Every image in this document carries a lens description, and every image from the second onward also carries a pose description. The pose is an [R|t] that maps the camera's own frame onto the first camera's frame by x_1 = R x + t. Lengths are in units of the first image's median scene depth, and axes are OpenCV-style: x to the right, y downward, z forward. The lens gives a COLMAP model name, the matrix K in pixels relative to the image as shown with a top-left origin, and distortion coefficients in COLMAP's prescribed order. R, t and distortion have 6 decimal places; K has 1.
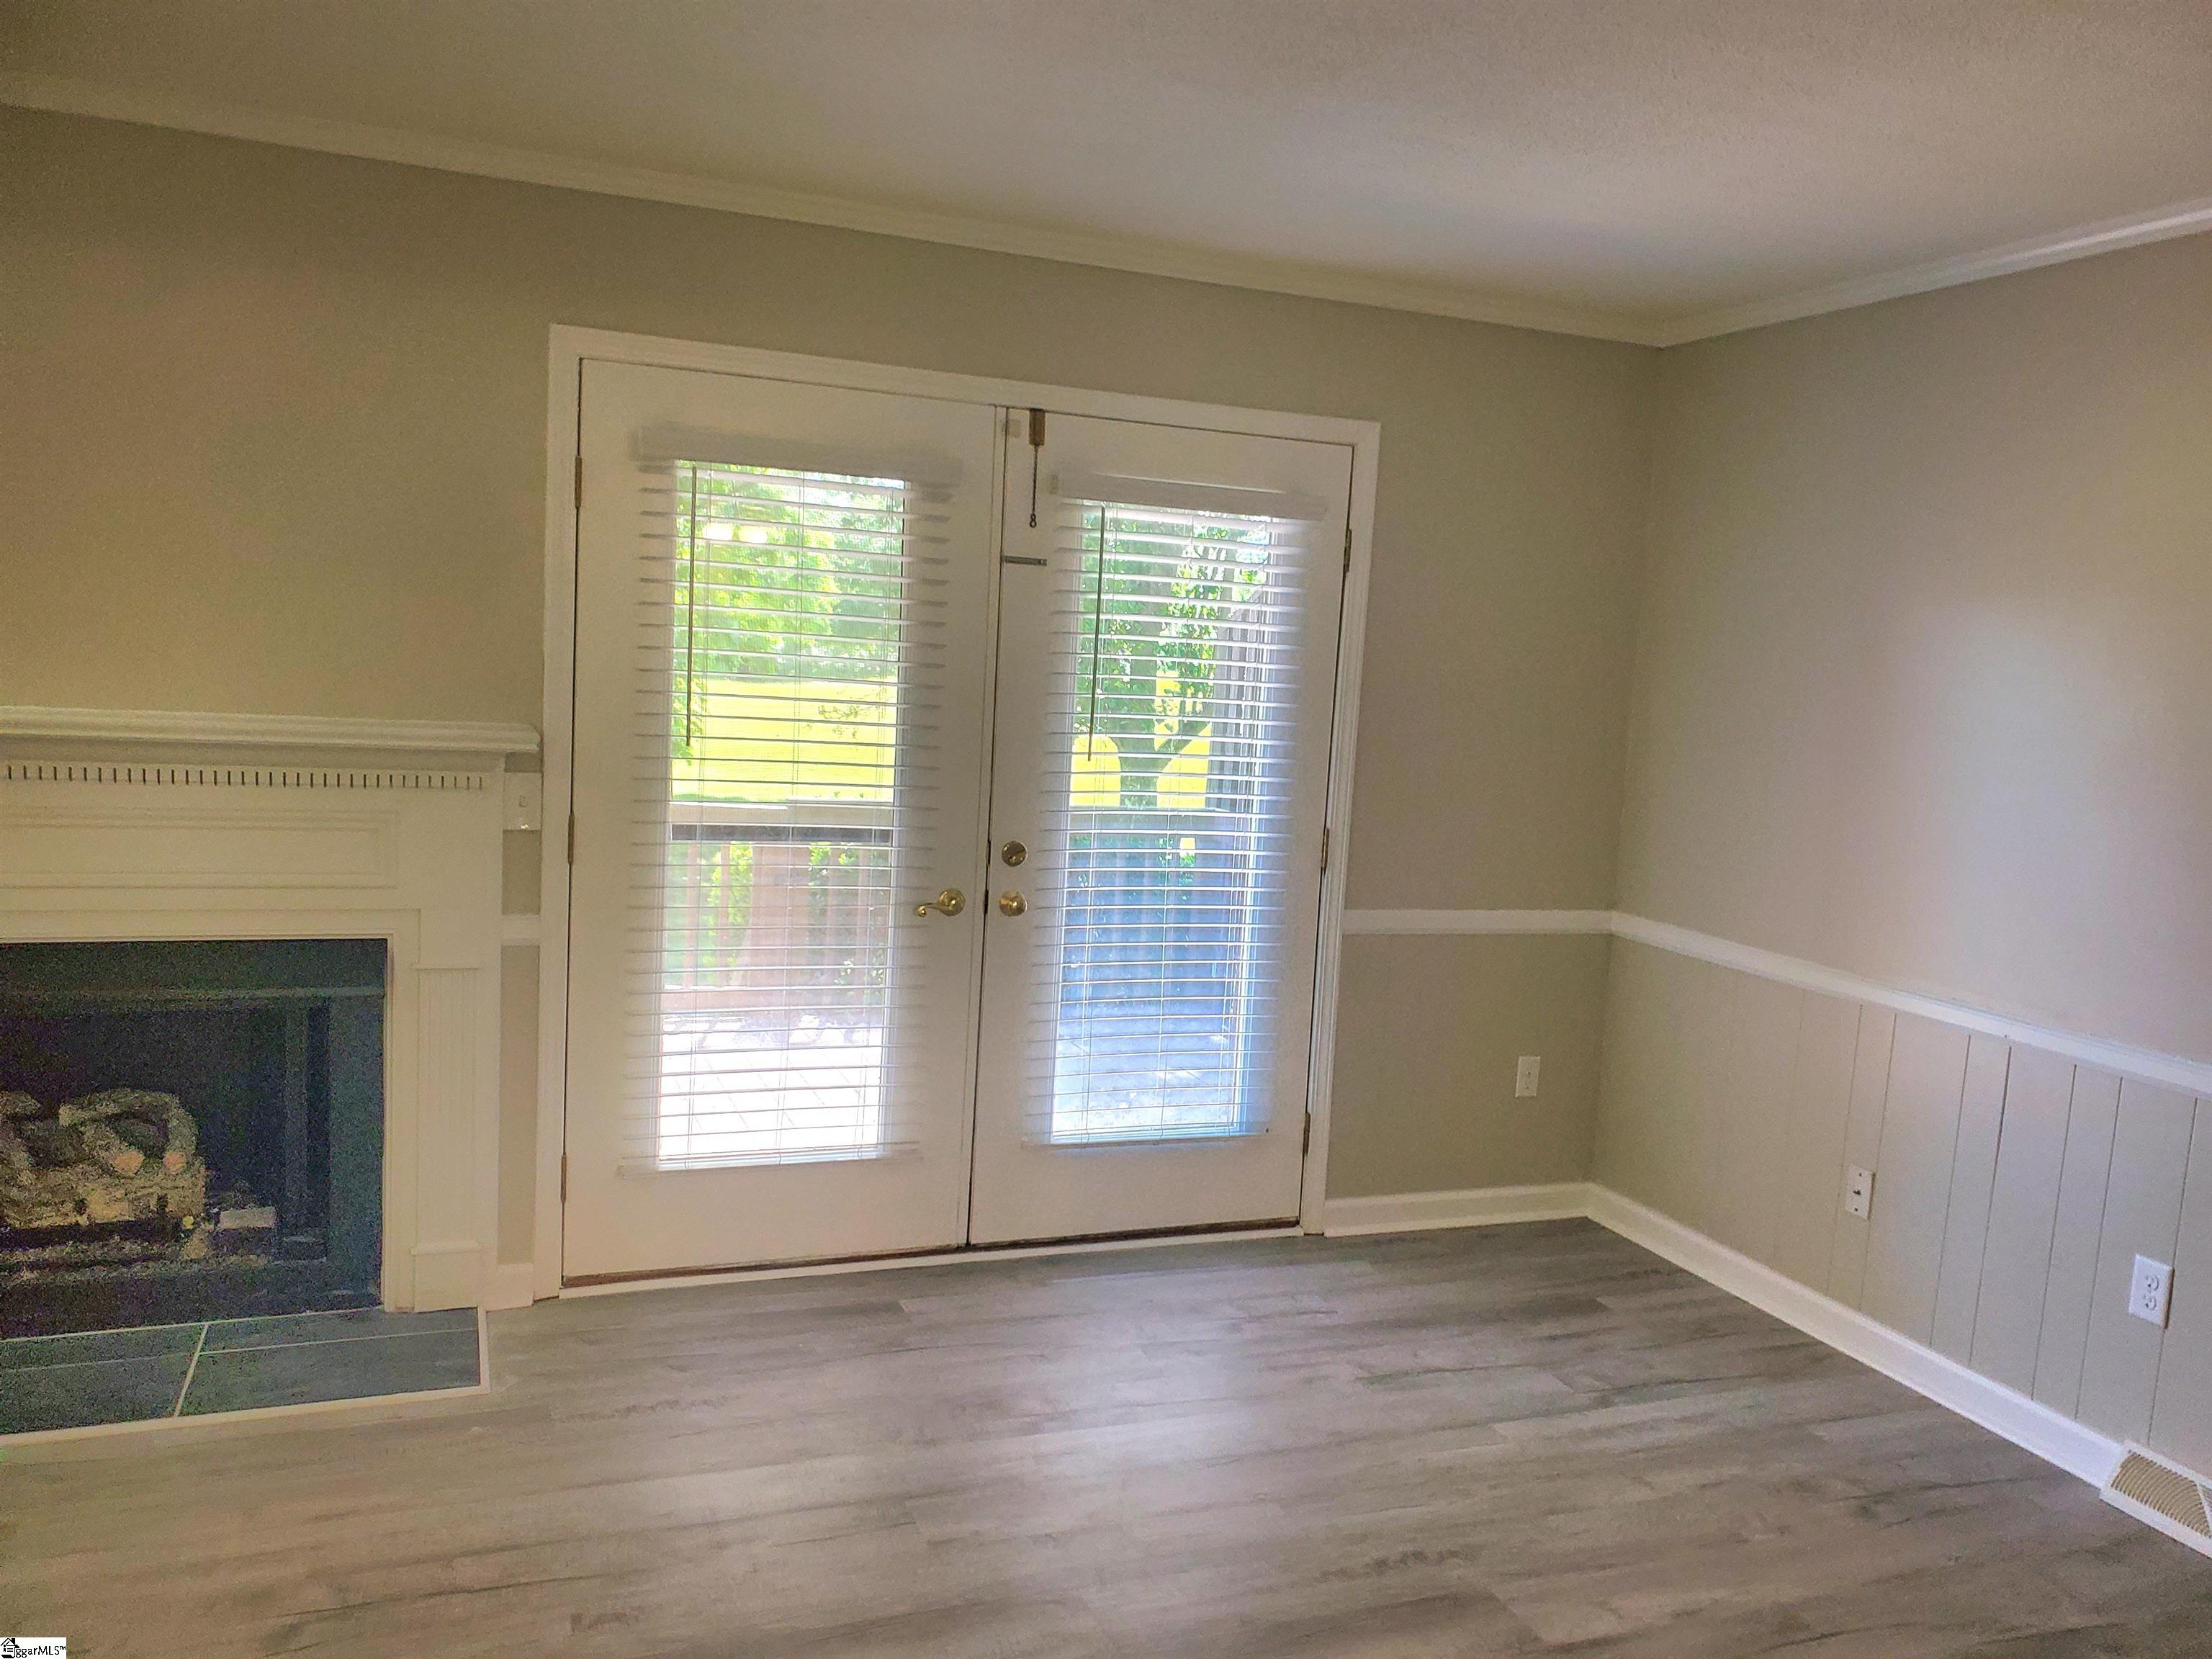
lens RADIAL K [[1693.4, 0, 1096.7], [0, 1693.4, 837.5], [0, 0, 1]] dist [0.007765, 0.001366]
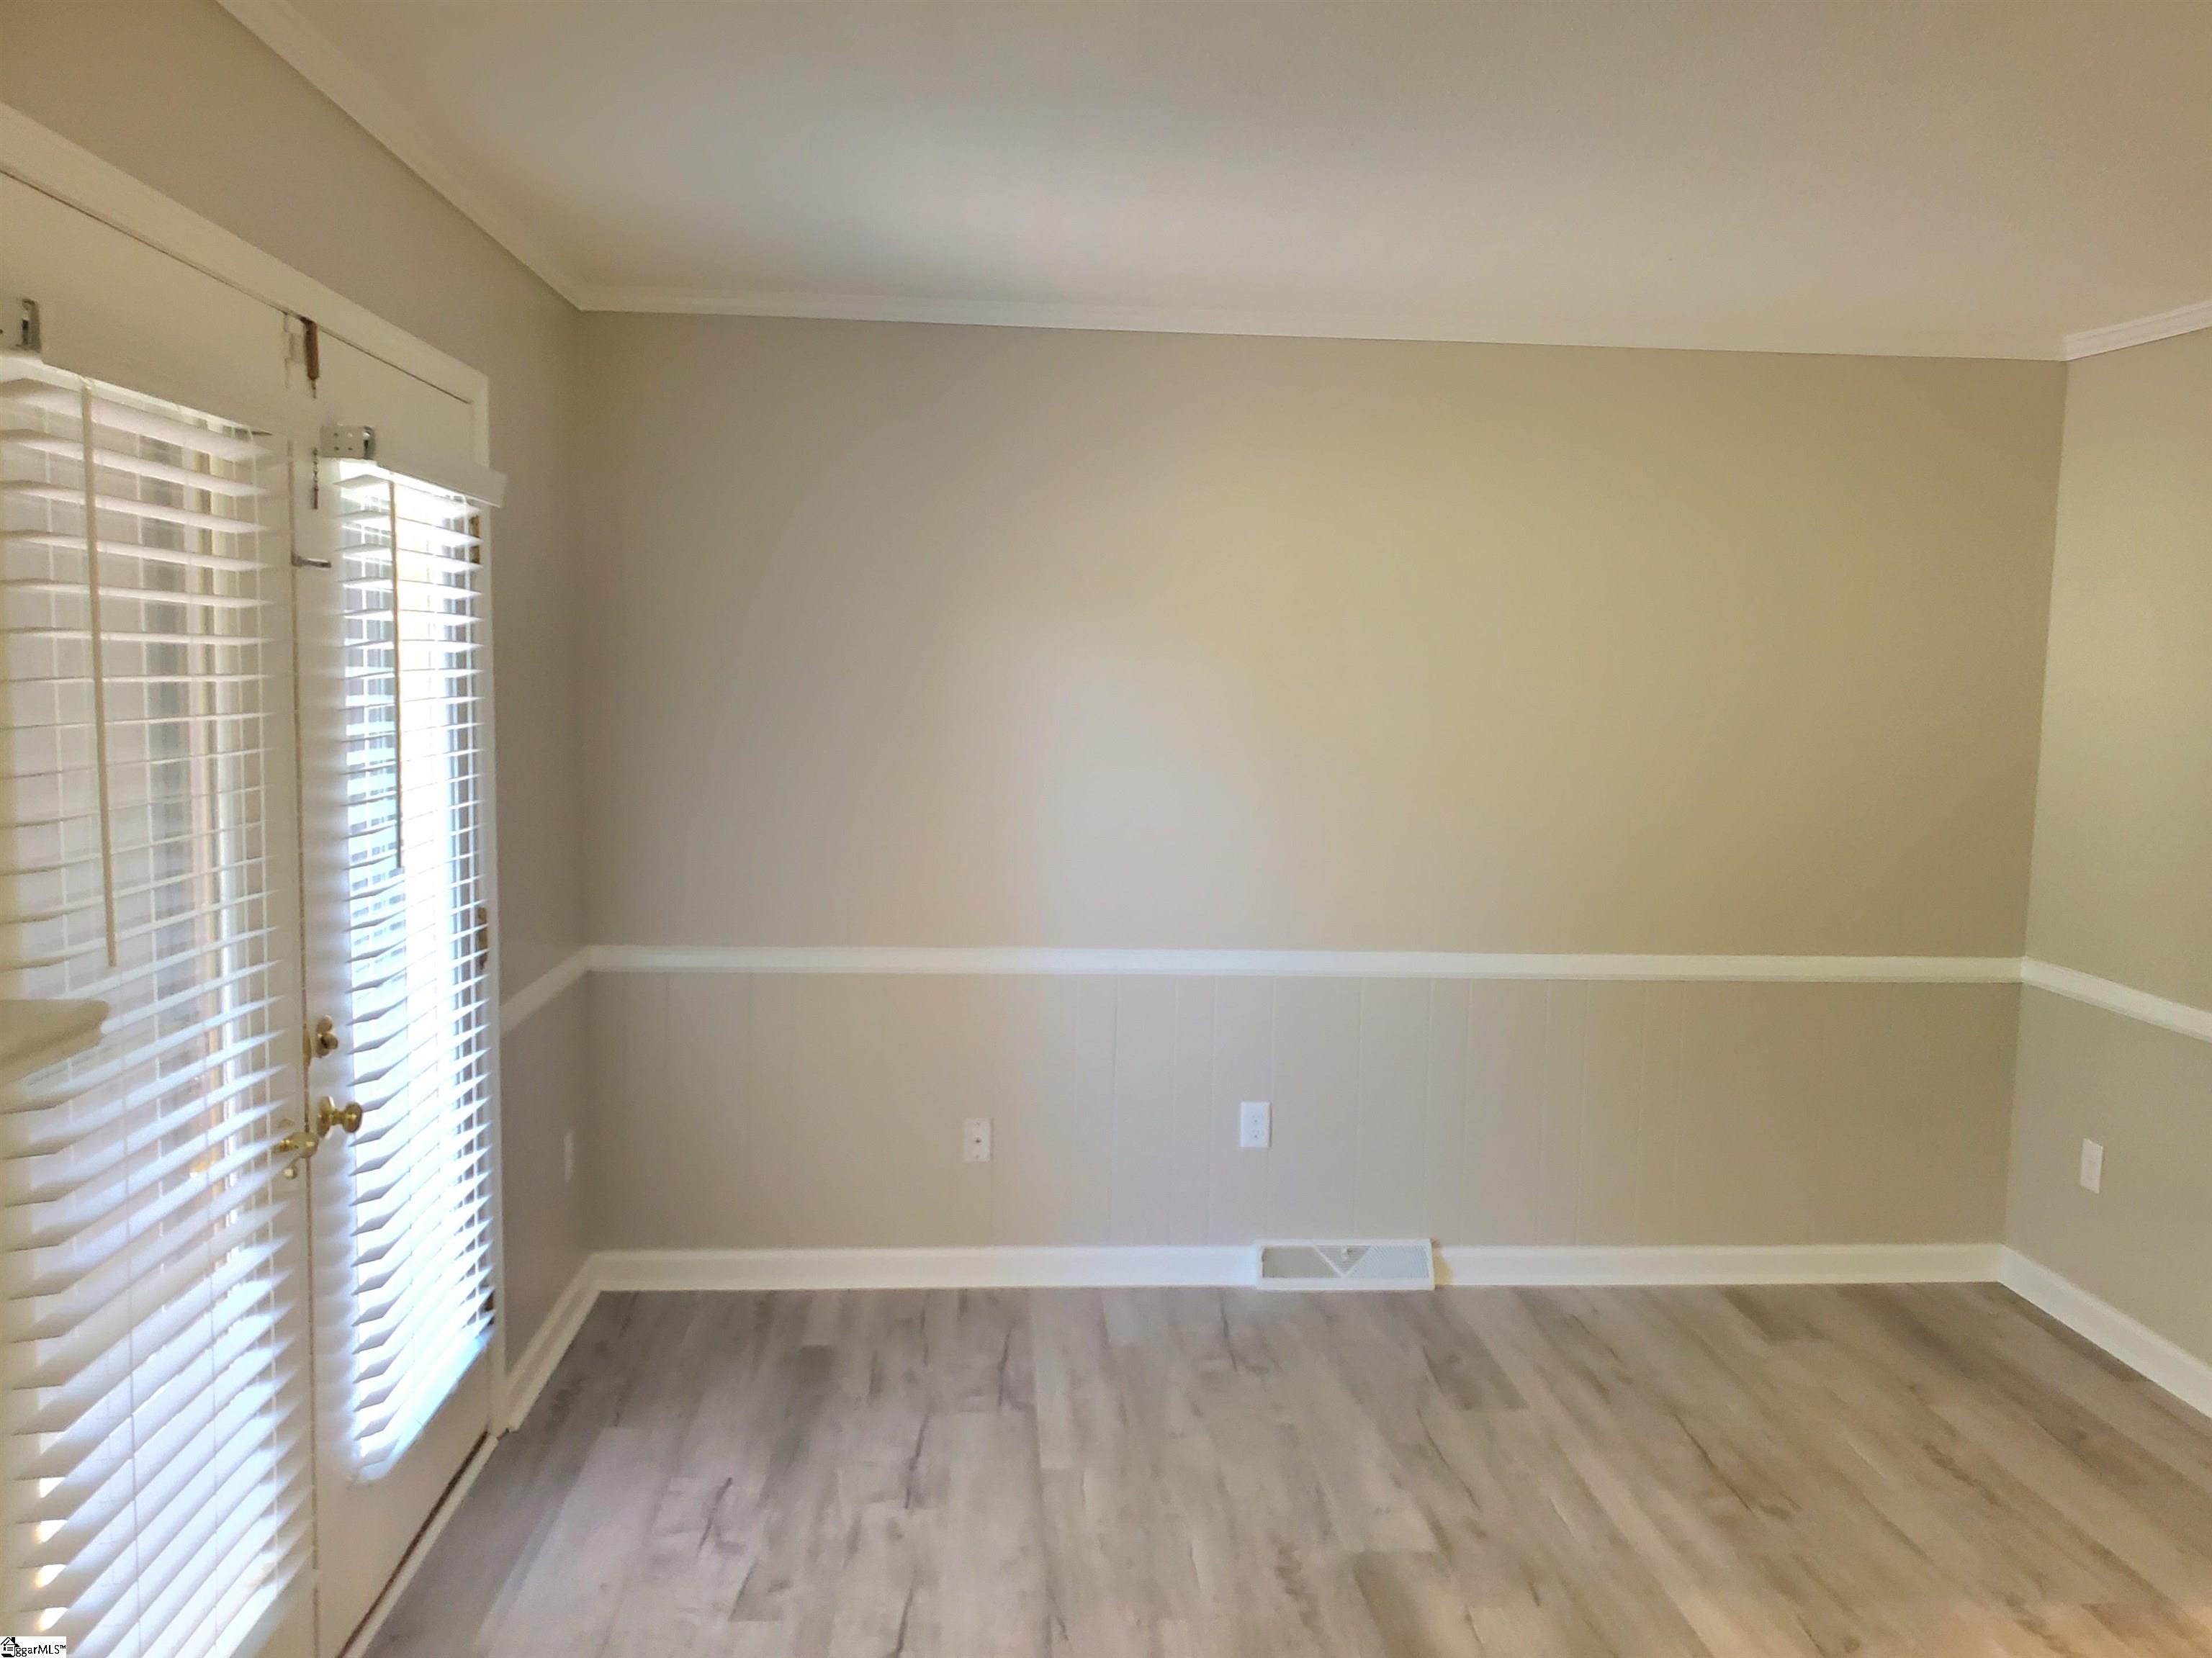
lens RADIAL K [[1846.9, 0, 1097.2], [0, 1846.9, 818.8], [0, 0, 1]] dist [0.001314, -0.003454]
pose [[0.310987, -0.137809, 0.940370, -0.679773], [0.112433, 0.987818, 0.107580, -0.126171], [-0.943740, 0.072273, 0.322693, 0.590412]]
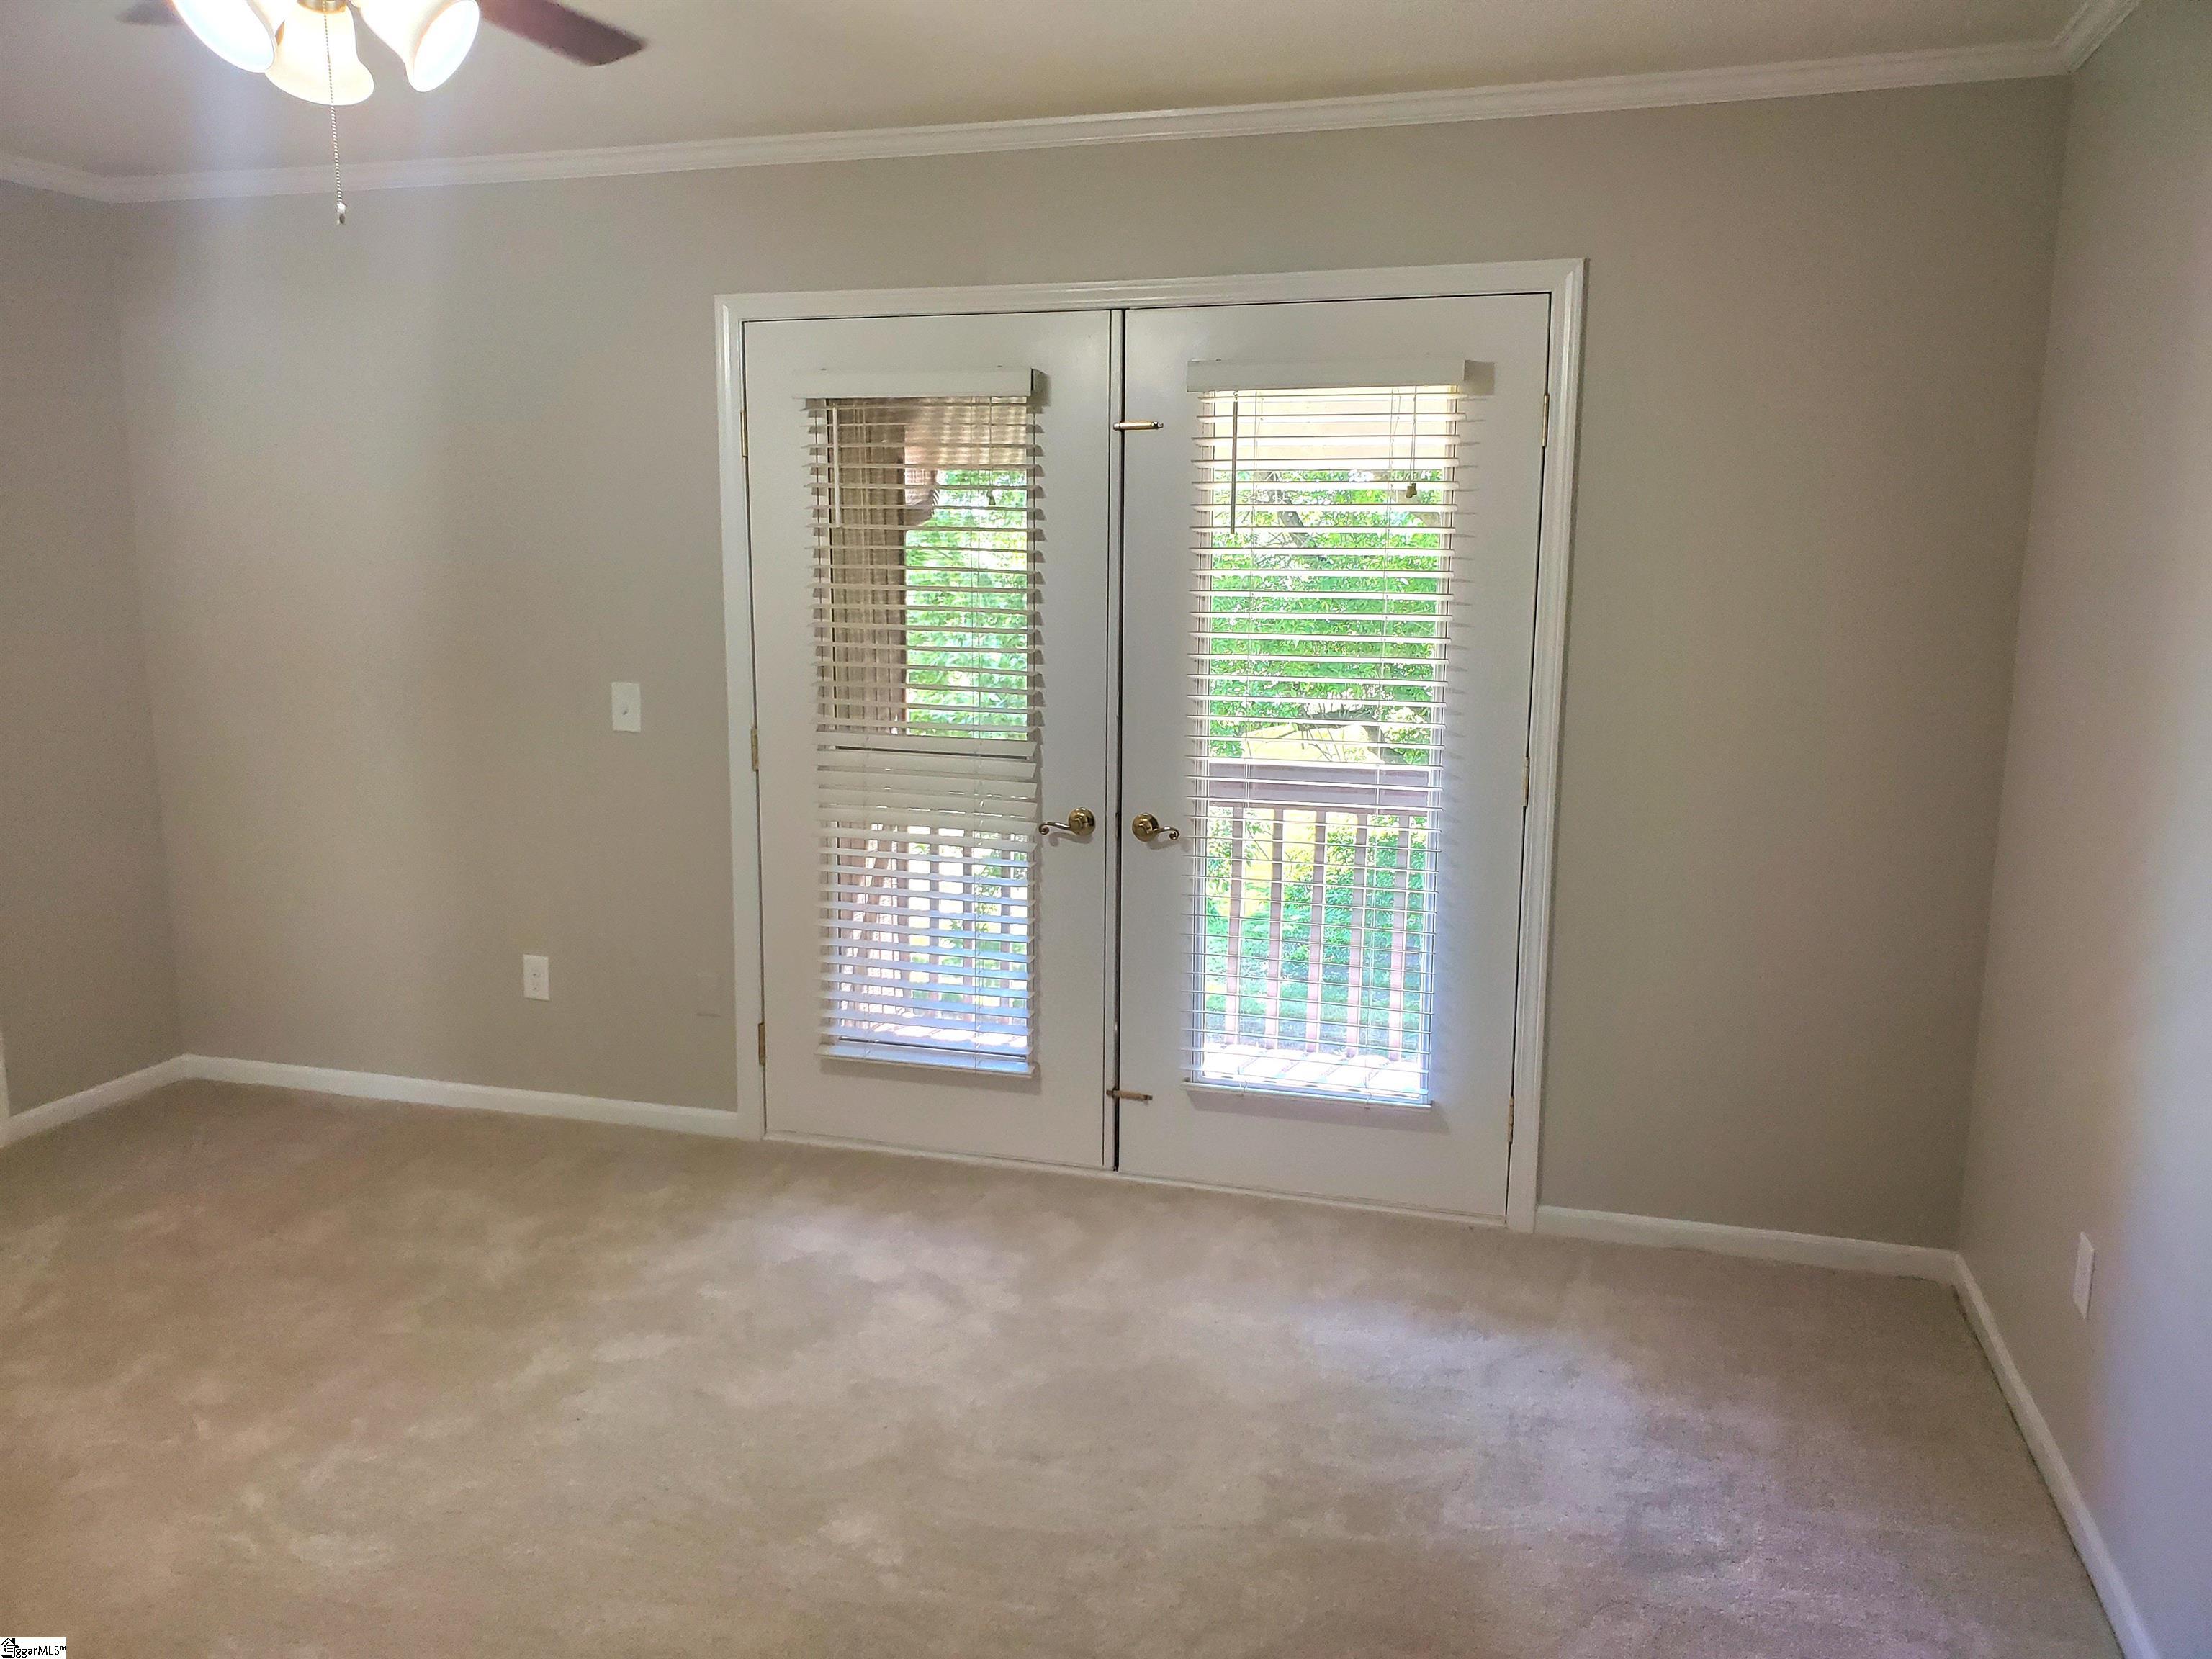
lens RADIAL K [[1693.4, 0, 1096.7], [0, 1693.4, 837.5], [0, 0, 1]] dist [0.007765, 0.001366]
pose [[0.778589, 0.053438, -0.625255, 0.630135], [-0.031235, 0.998433, 0.046438, 0.001667], [0.626757, -0.016626, 0.779038, 0.268457]]
